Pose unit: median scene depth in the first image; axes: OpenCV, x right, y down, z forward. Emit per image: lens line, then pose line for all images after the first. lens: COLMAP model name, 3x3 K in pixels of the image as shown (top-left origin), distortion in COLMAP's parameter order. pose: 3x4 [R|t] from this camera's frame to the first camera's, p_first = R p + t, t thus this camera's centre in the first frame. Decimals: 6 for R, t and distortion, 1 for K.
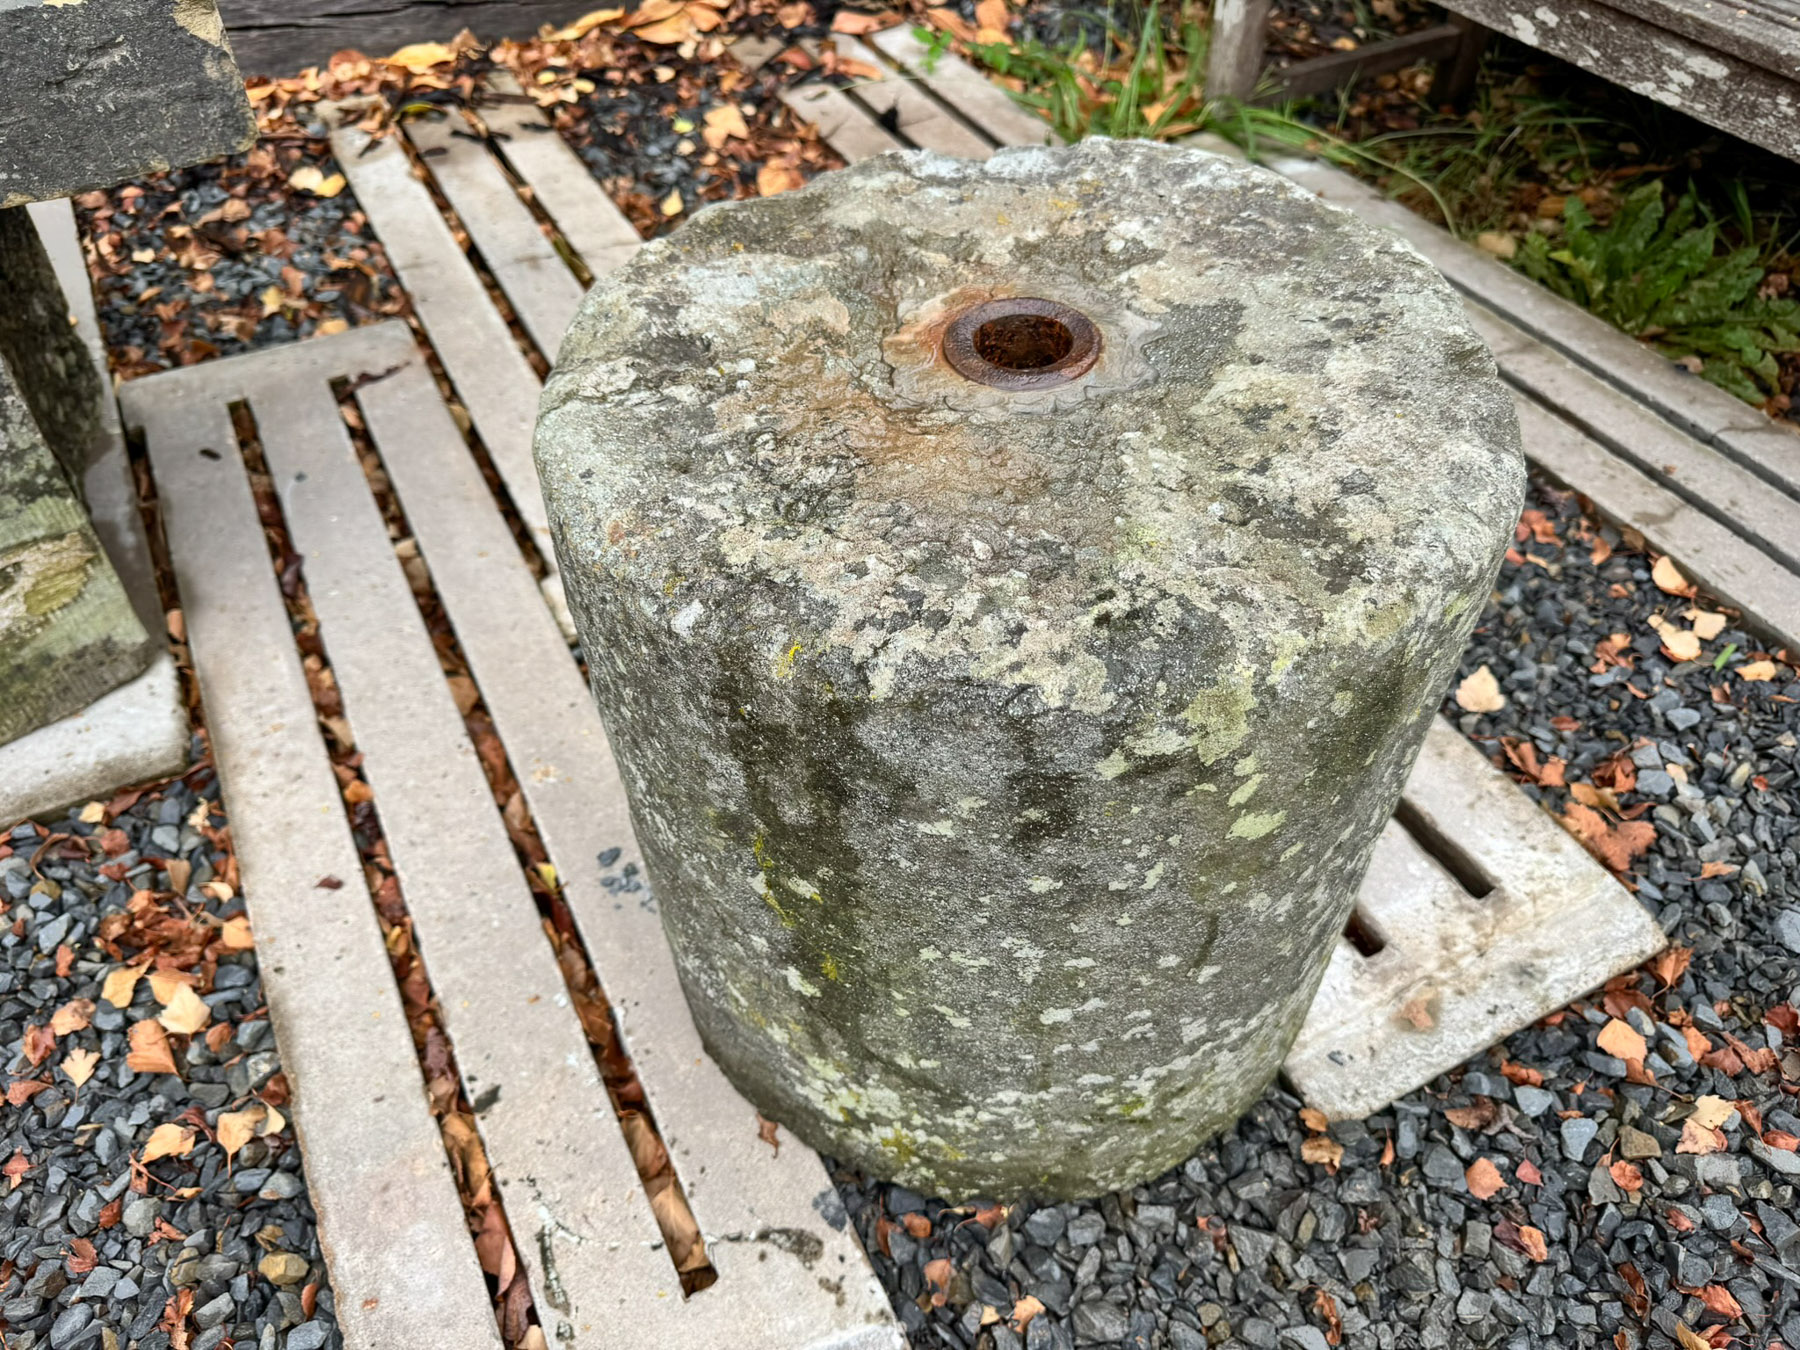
lens RADIAL K [[1489.5, 0, 900.0], [0, 1489.5, 675.0], [0, 0, 1]] dist [0.037515, -0.002407]
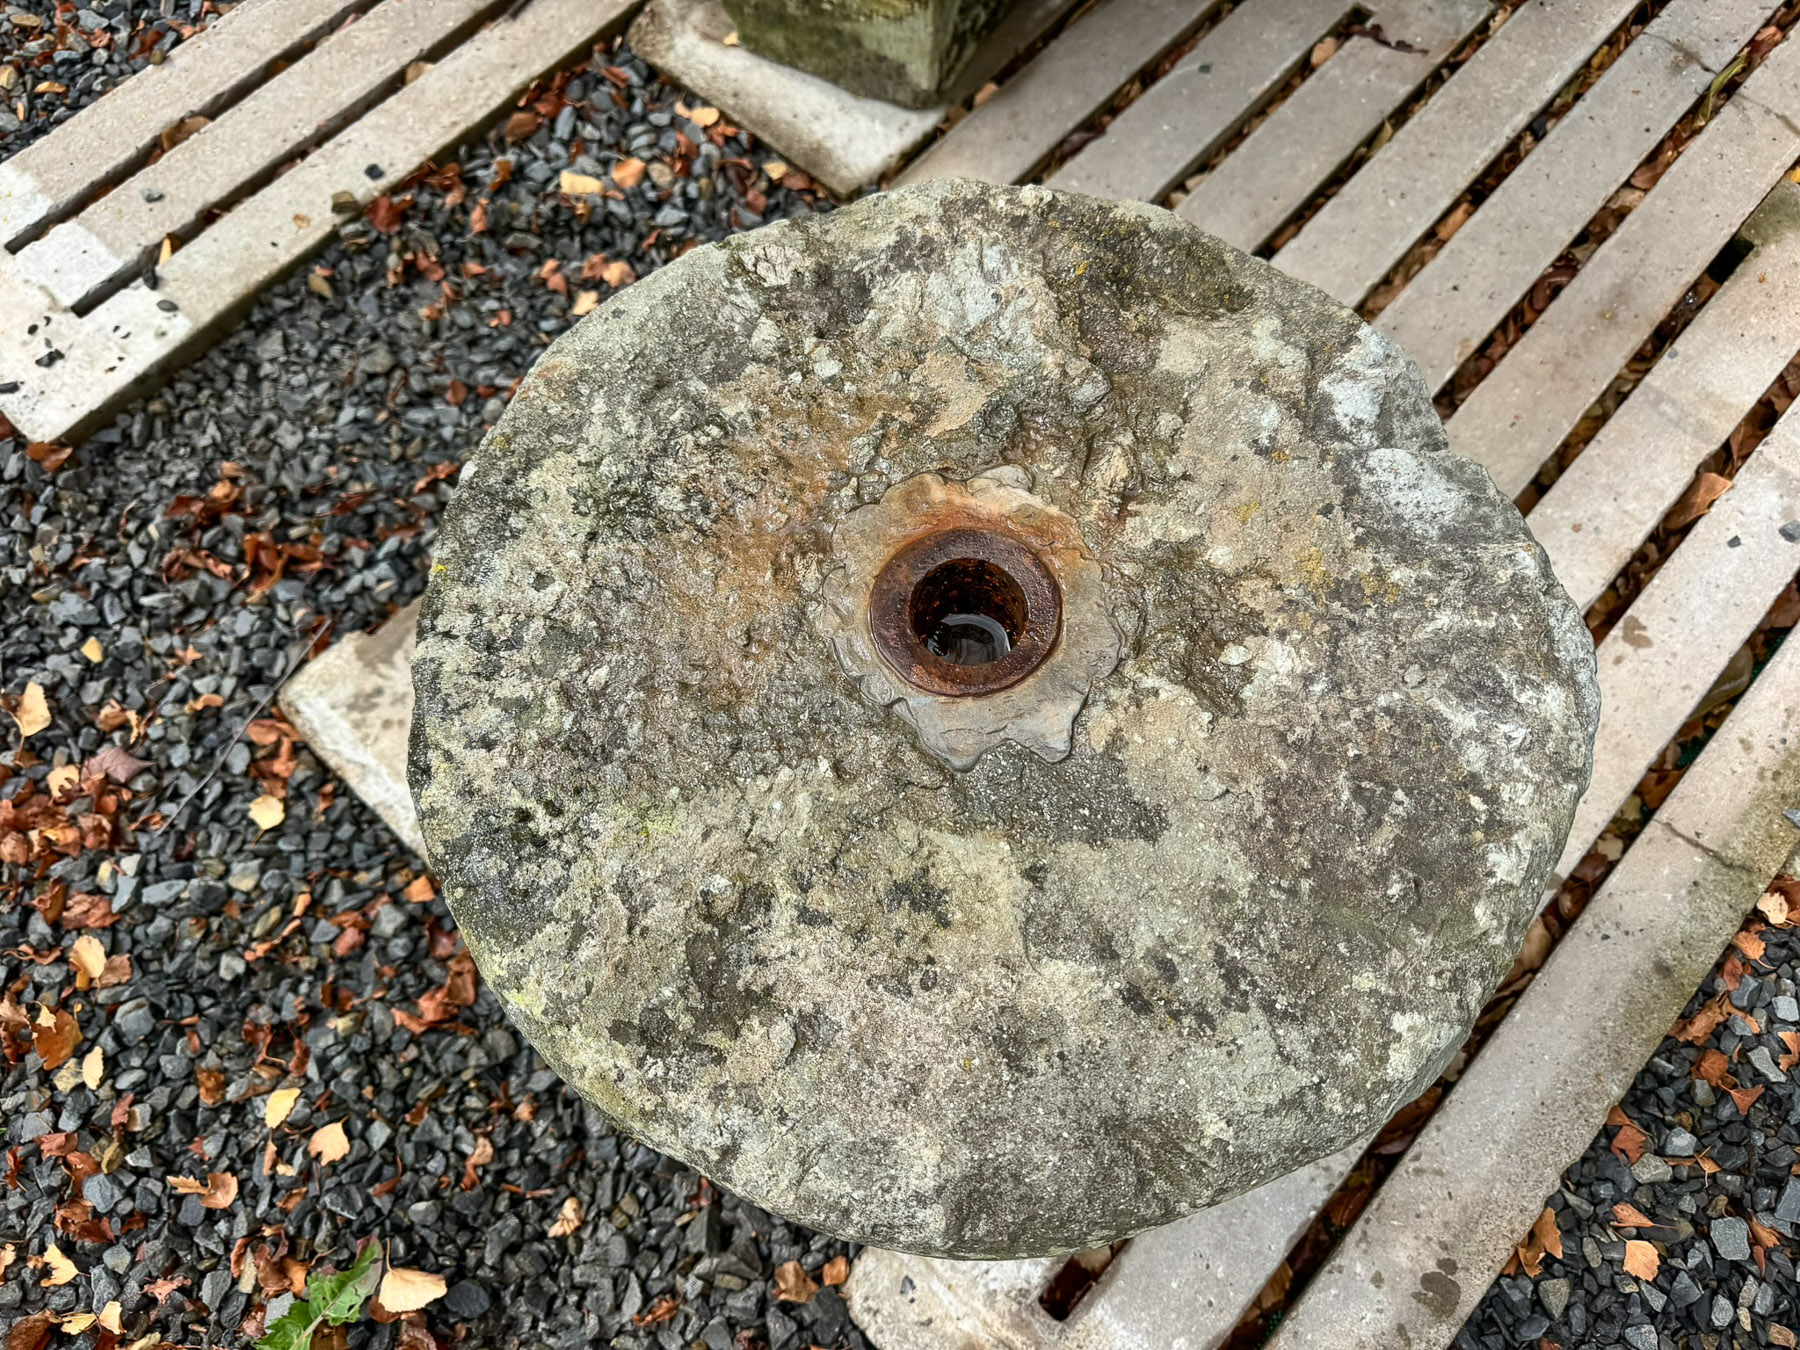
lens RADIAL K [[1475.8, 0, 900.0], [0, 1475.8, 675.0], [0, 0, 1]] dist [0.018219, -0.062773]
pose [[0.318808, 0.864859, -0.387789, 0.432903], [-0.628706, 0.499135, 0.596317, -0.692079], [0.709289, 0.053695, 0.702870, 0.407506]]
